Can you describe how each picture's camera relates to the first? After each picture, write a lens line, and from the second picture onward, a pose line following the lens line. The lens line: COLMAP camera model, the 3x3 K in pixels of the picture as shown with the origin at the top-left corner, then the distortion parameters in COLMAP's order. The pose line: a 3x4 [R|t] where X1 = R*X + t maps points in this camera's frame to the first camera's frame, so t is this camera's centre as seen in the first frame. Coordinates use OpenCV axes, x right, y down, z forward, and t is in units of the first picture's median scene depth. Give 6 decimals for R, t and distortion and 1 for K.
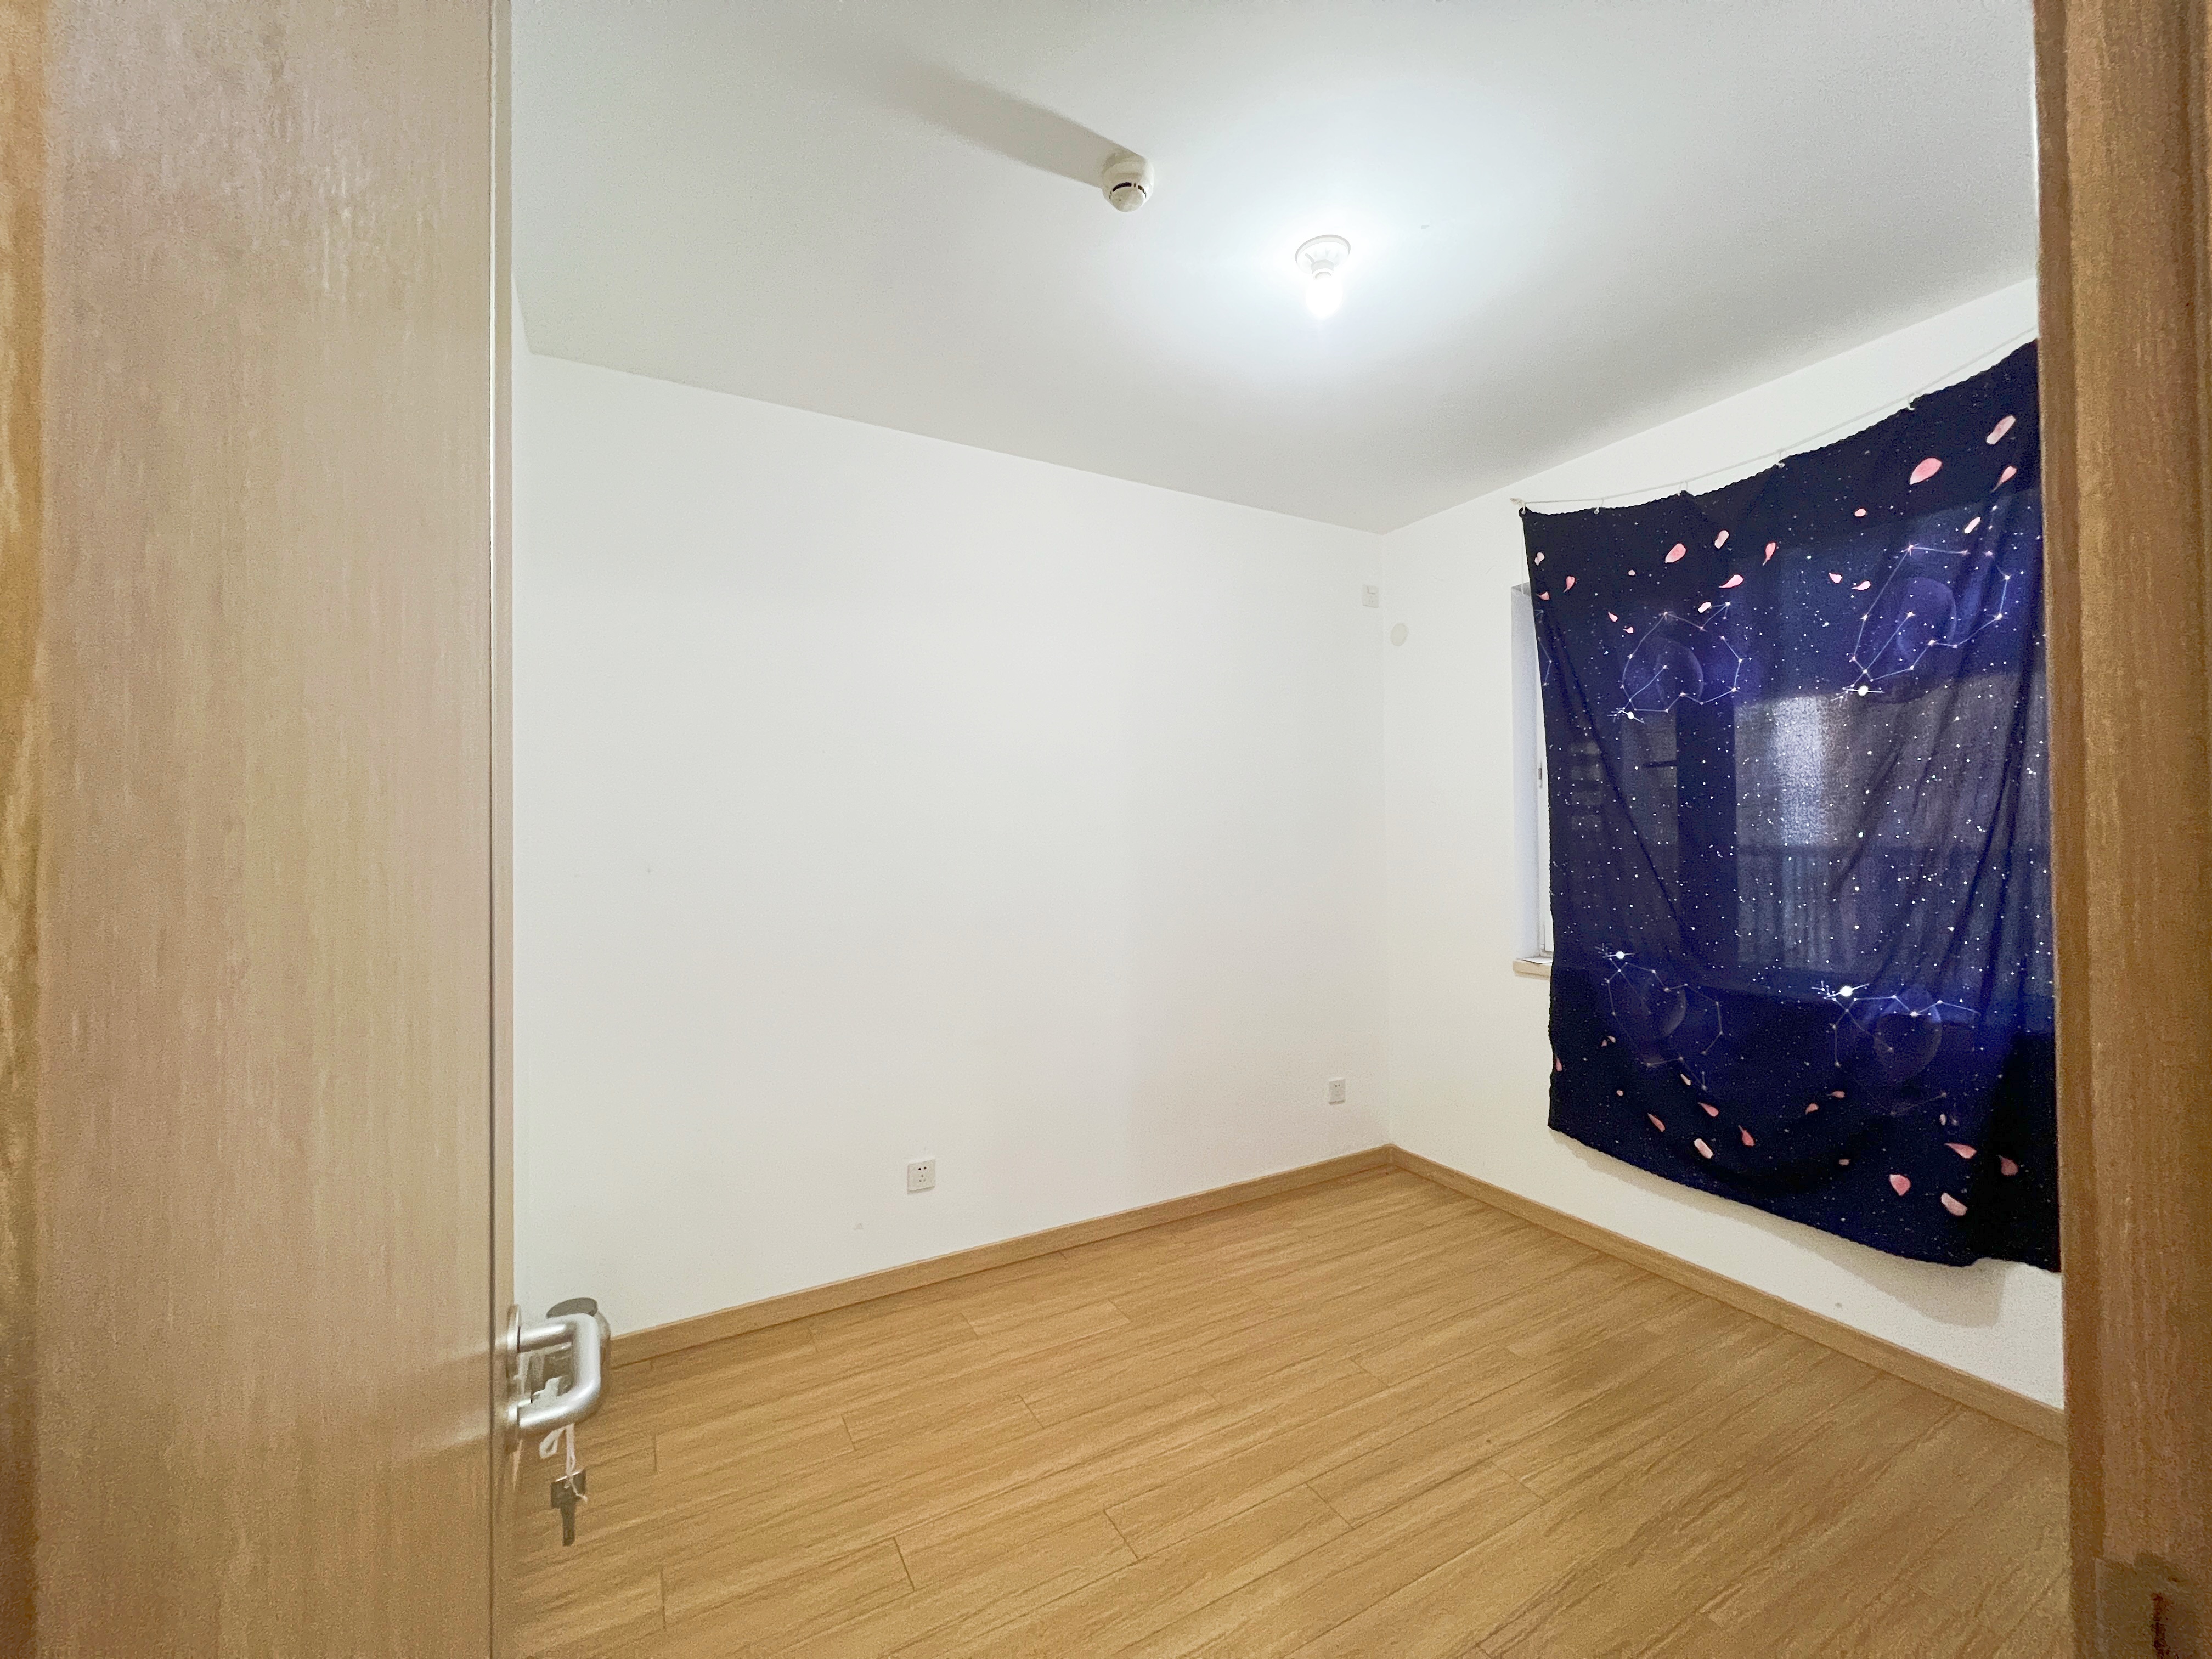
lens RADIAL K [[890.5, 0, 1101.2], [0, 890.5, 820.7], [0, 0, 1]] dist [0.005954, 0.000246]
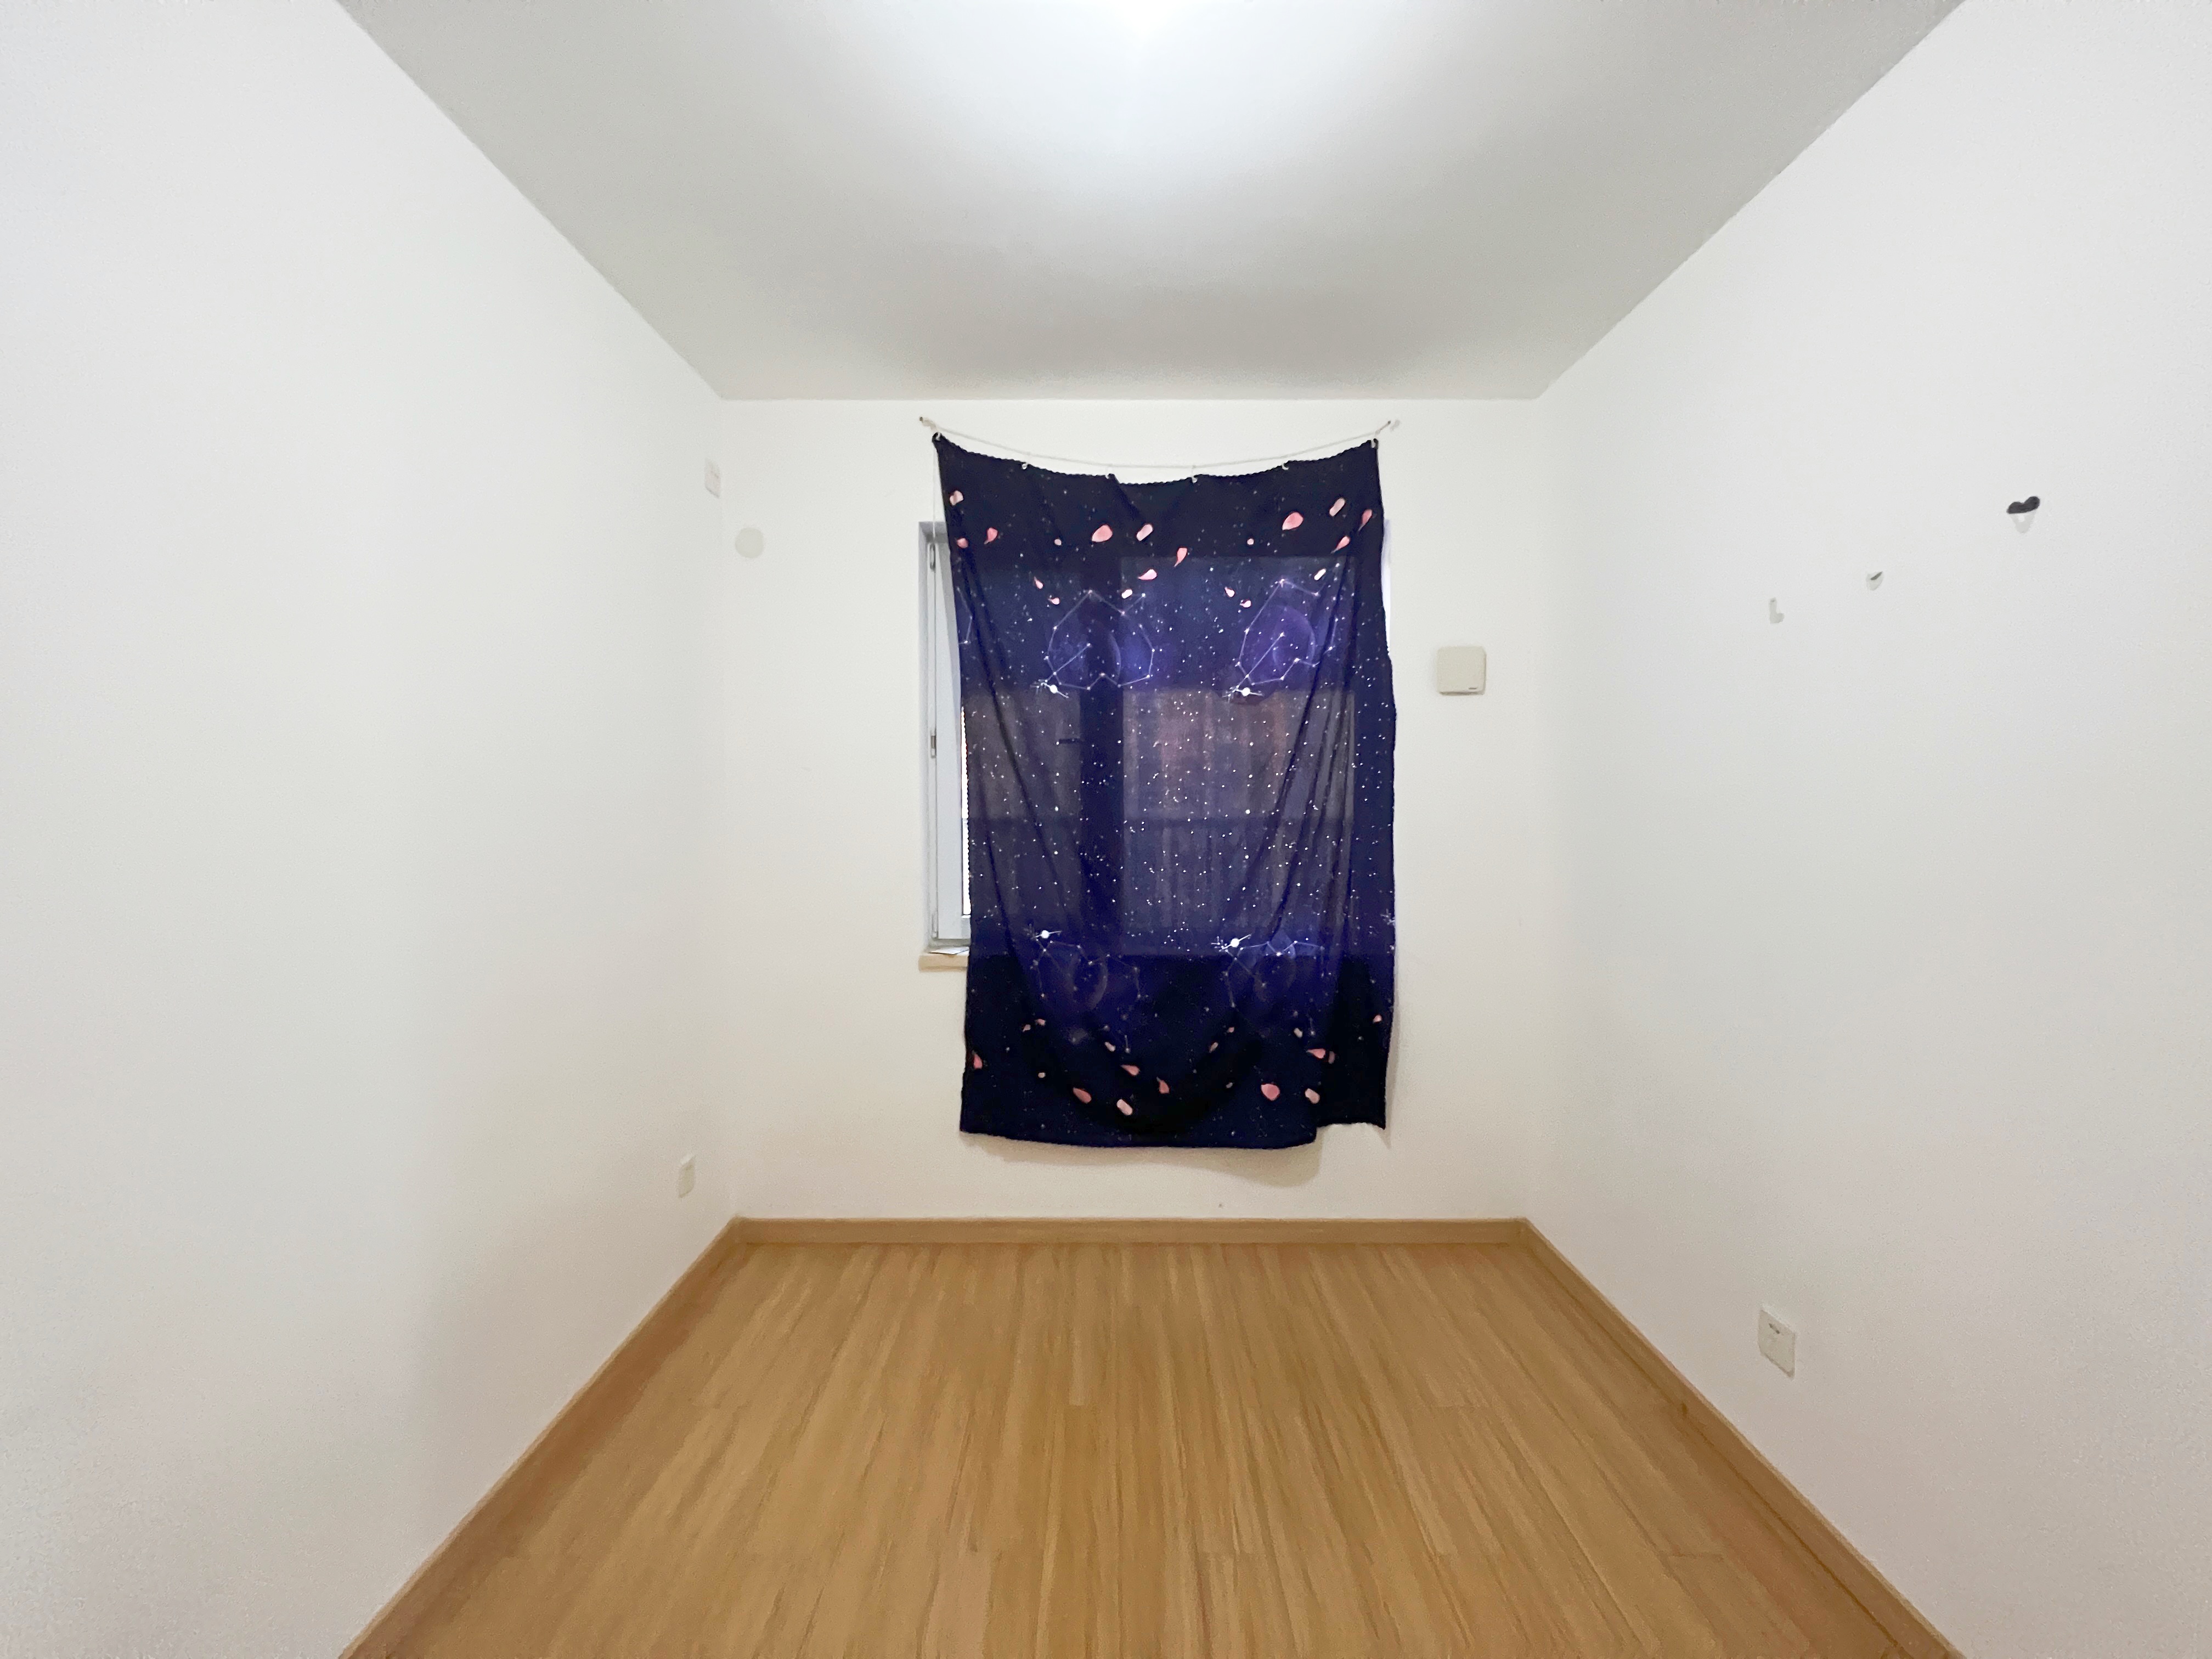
lens RADIAL K [[890.5, 0, 1103.7], [0, 890.5, 820.4], [0, 0, 1]] dist [0.005954, 0.000246]
pose [[0.481141, -0.016062, 0.876496, -0.257485], [-0.016736, 0.999482, 0.027502, -0.002158], [-0.876483, -0.027902, 0.480623, 0.518818]]
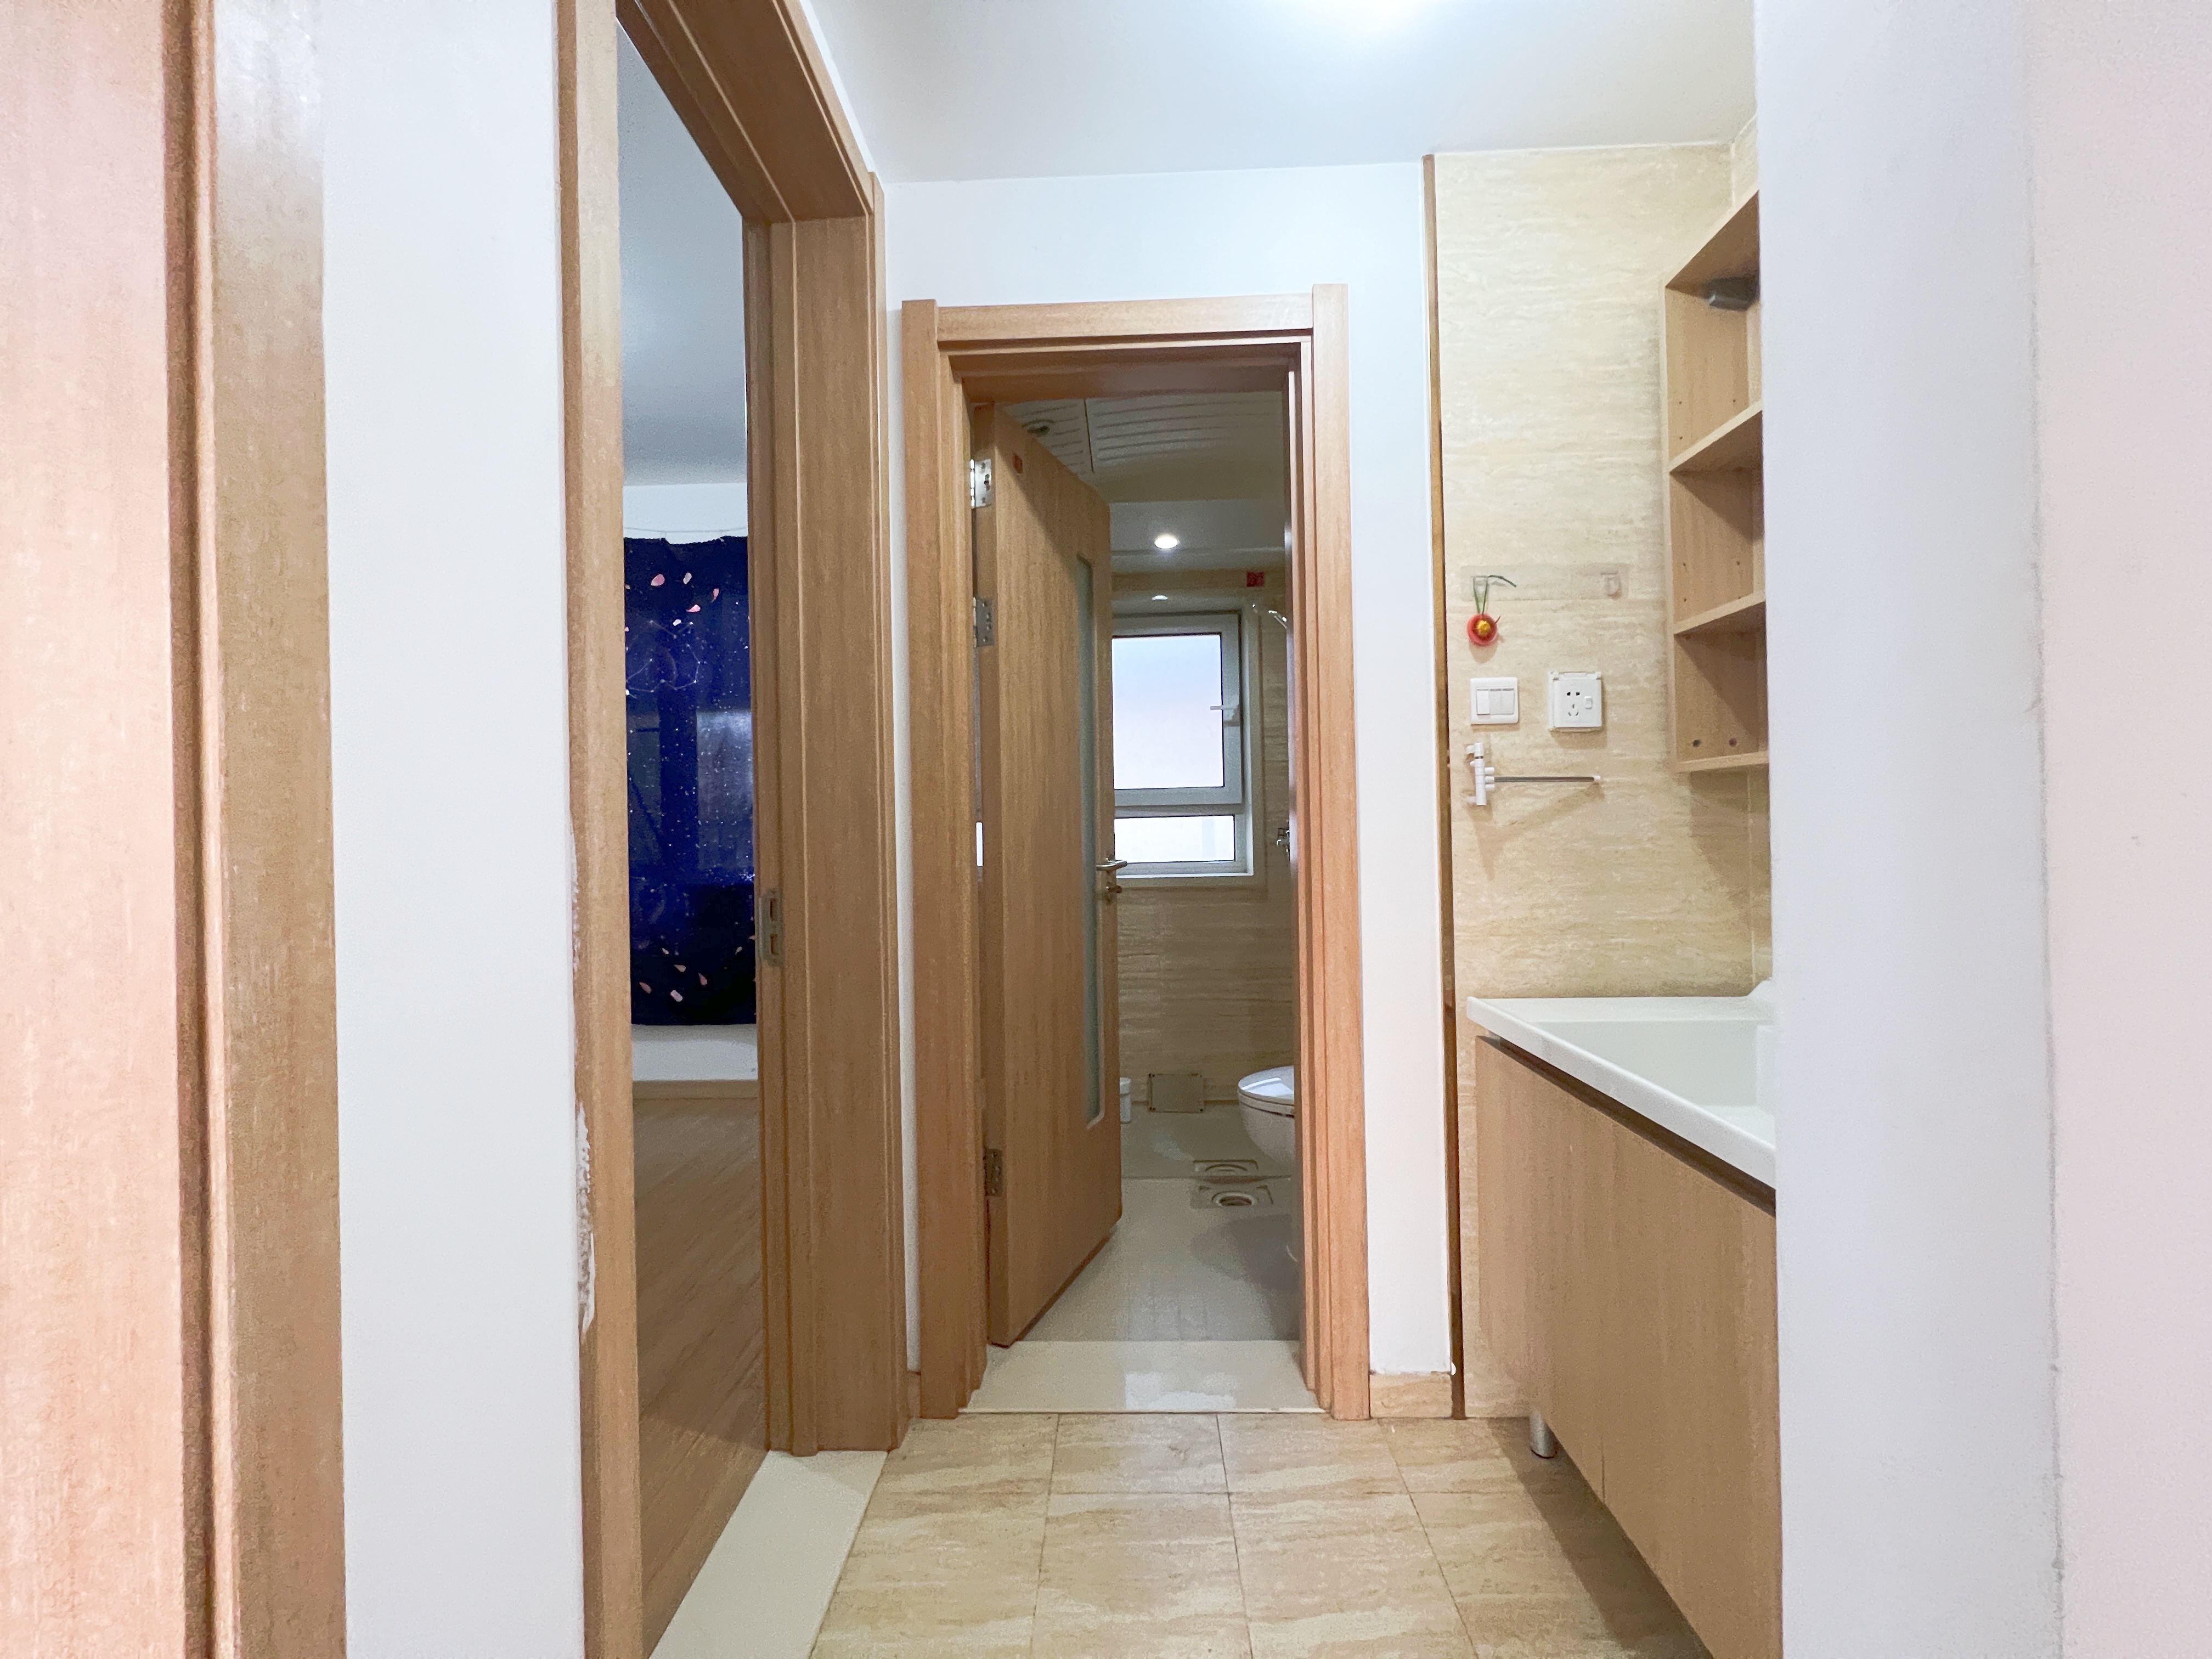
lens RADIAL K [[890.5, 0, 1100.5], [0, 890.5, 826.5], [0, 0, 1]] dist [0.005954, 0.000246]
pose [[0.502995, 0.008192, 0.864250, -0.226776], [0.007821, 0.999871, -0.014029, 0.117704], [-0.864254, 0.013816, 0.502866, -0.317043]]
